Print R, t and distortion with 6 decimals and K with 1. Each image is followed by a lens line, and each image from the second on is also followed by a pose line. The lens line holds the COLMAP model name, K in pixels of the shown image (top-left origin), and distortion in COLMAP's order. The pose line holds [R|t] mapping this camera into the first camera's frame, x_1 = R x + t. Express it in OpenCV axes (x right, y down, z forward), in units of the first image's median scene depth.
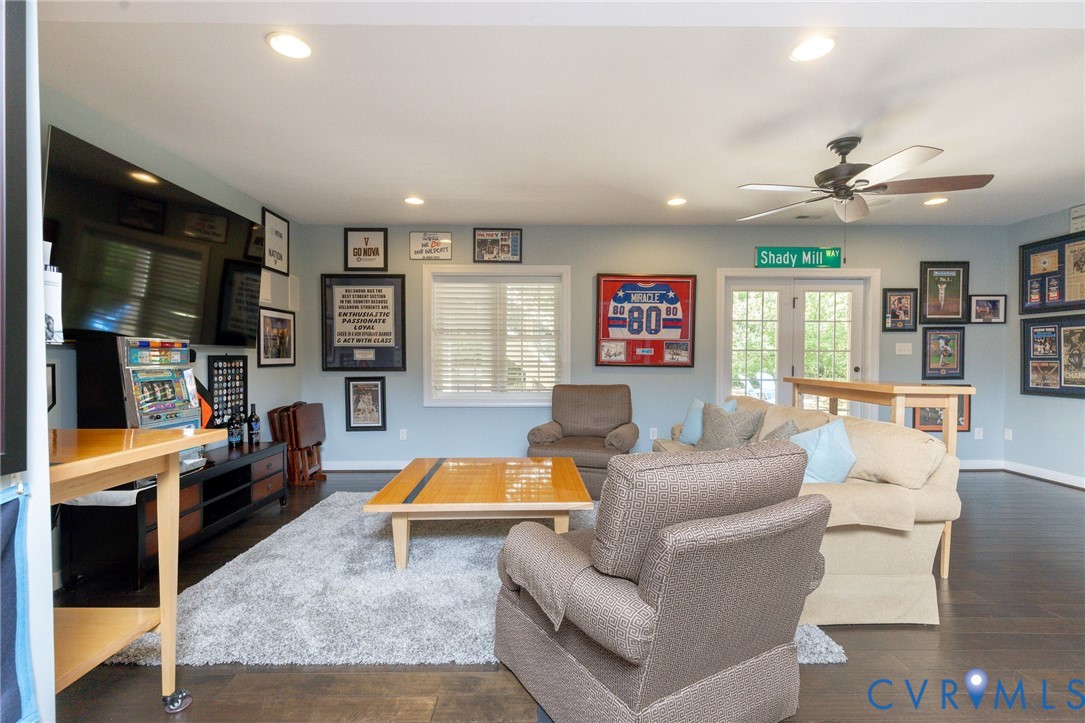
lens RADIAL K [[488.9, 0, 542.5], [0, 488.9, 361.5], [0, 0, 1]] dist [0.011622, 0.000161]
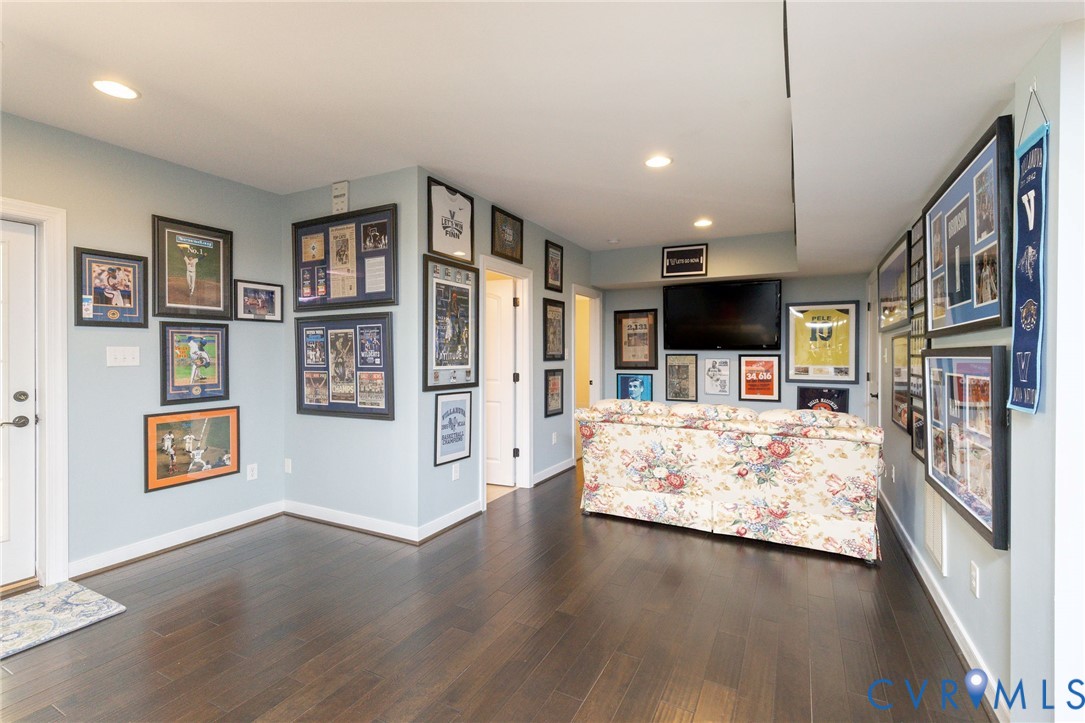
lens RADIAL K [[488.9, 0, 542.5], [0, 488.9, 361.5], [0, 0, 1]] dist [0.011622, 0.000161]
pose [[0.482210, -0.017312, 0.875884, 0.462985], [0.014291, 0.999827, 0.011894, -0.019431], [-0.875939, 0.006782, 0.482375, 0.276523]]
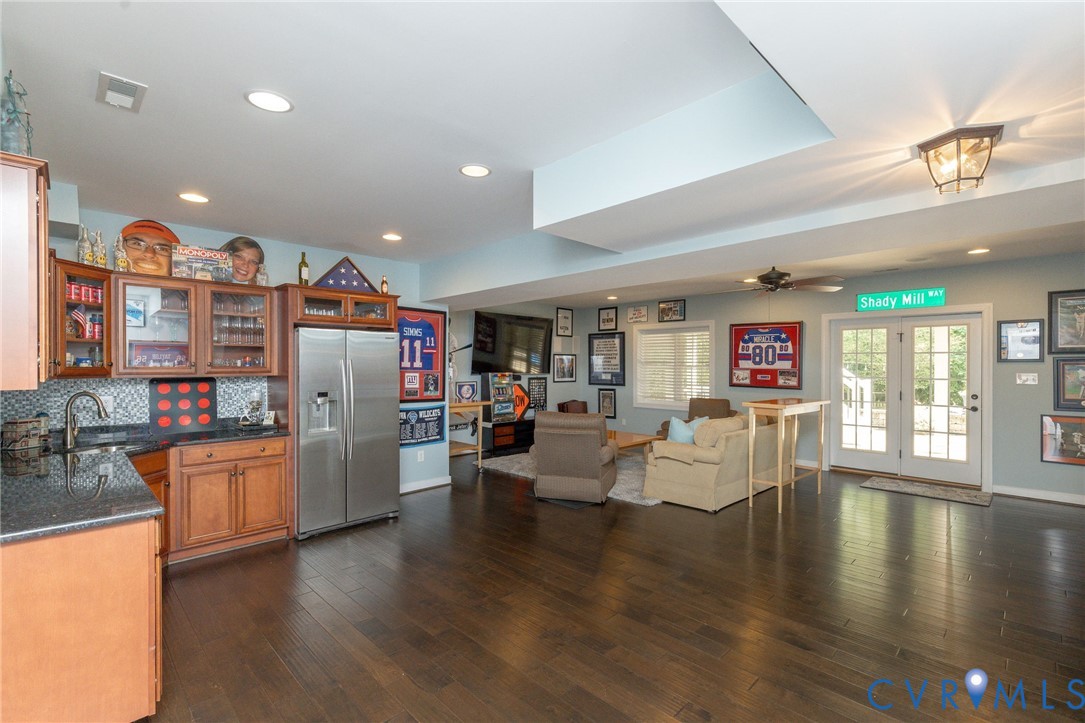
lens RADIAL K [[488.9, 0, 542.5], [0, 488.9, 361.5], [0, 0, 1]] dist [0.011622, 0.000161]
pose [[0.693701, -0.006755, -0.720232, 0.785022], [-0.008810, 0.999802, -0.017863, -0.034808], [0.720210, 0.018737, 0.693503, -0.442430]]
